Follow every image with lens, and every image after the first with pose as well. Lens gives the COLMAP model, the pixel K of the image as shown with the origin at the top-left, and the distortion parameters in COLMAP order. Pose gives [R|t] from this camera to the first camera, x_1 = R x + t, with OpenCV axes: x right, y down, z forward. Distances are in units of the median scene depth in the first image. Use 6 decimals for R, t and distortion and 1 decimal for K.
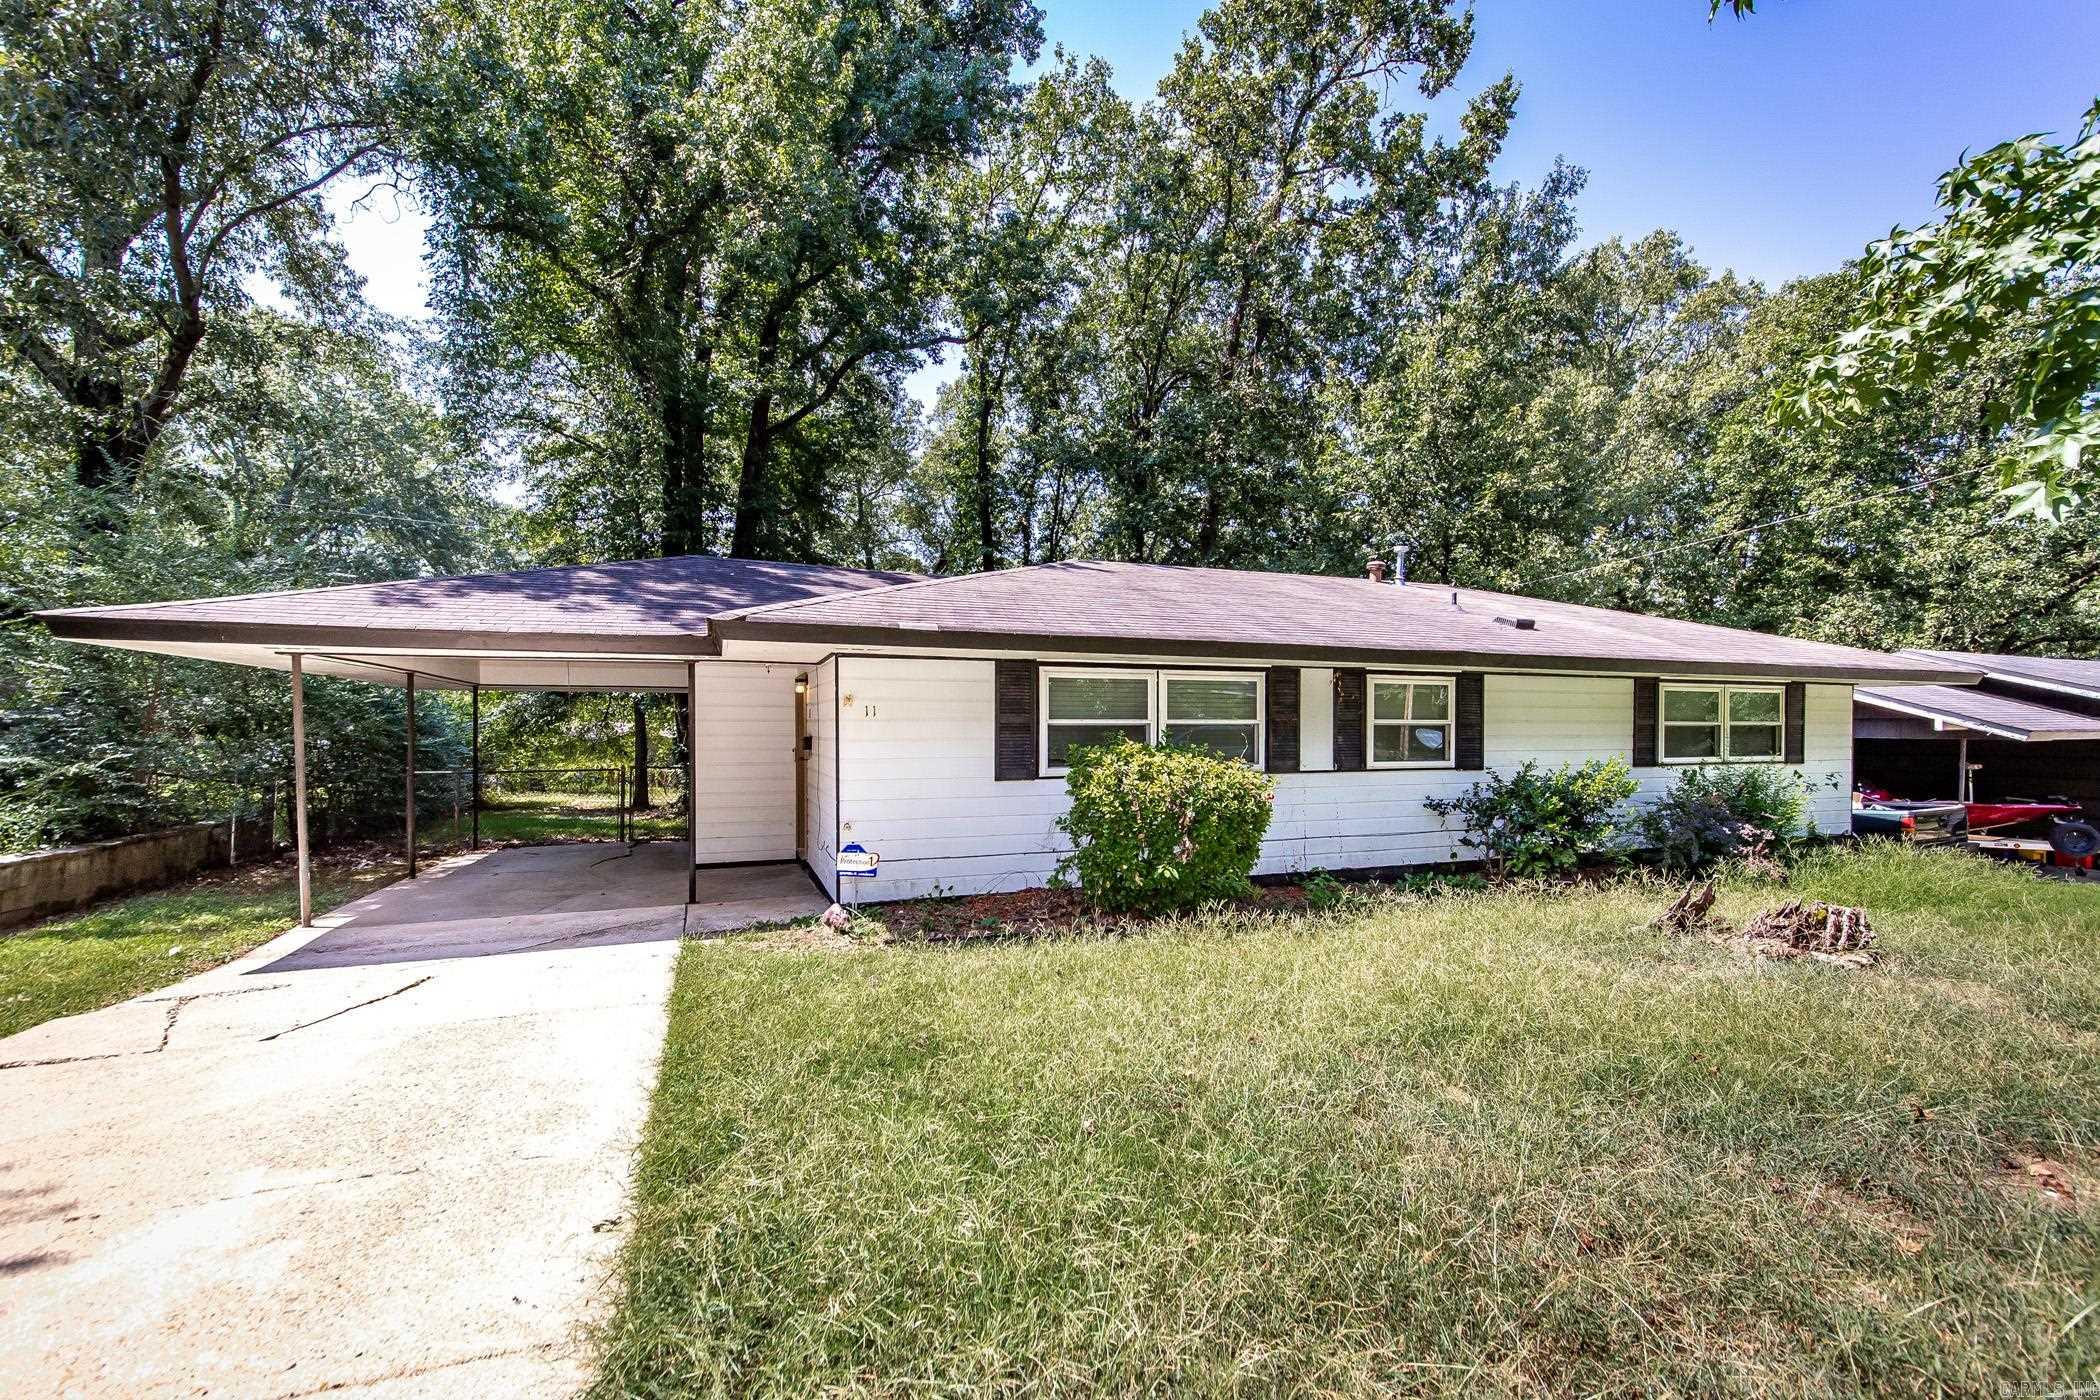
lens RADIAL K [[790.0, 0, 1050.0], [0, 790.0, 700.0], [0, 0, 1]] dist [-0.000431, -0.000027]
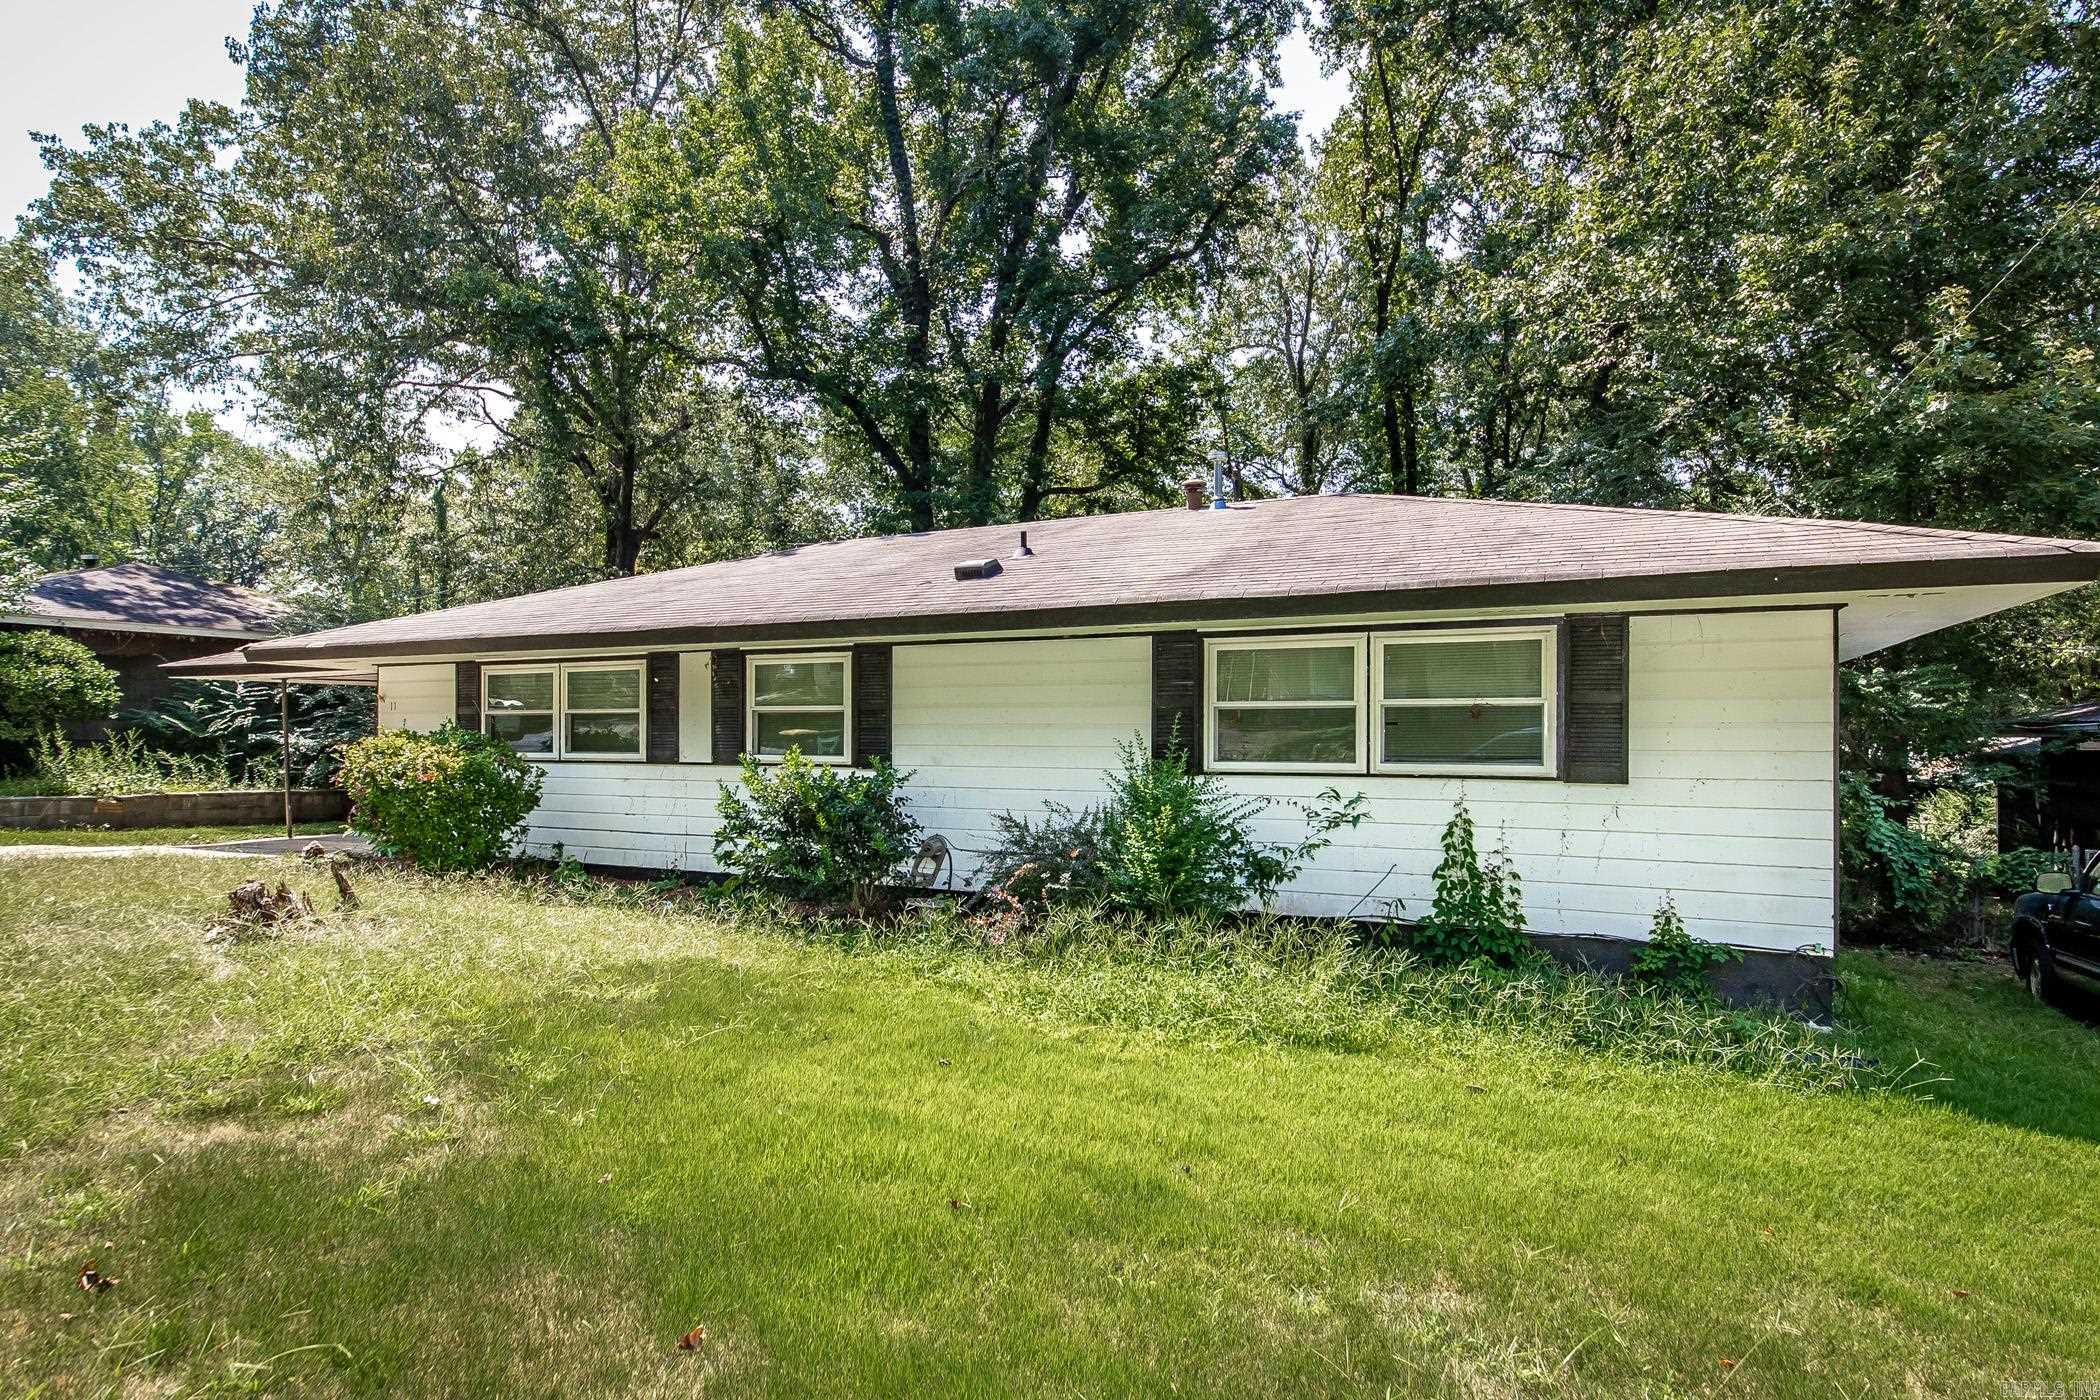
lens RADIAL K [[937.2, 0, 1033.8], [0, 937.2, 697.4], [0, 0, 1]] dist [0.008299, -0.000466]
pose [[0.756522, -0.016118, -0.653769, 1.175522], [0.028648, 0.999553, 0.008507, 0.013358], [0.653340, -0.025165, 0.756646, 0.372342]]
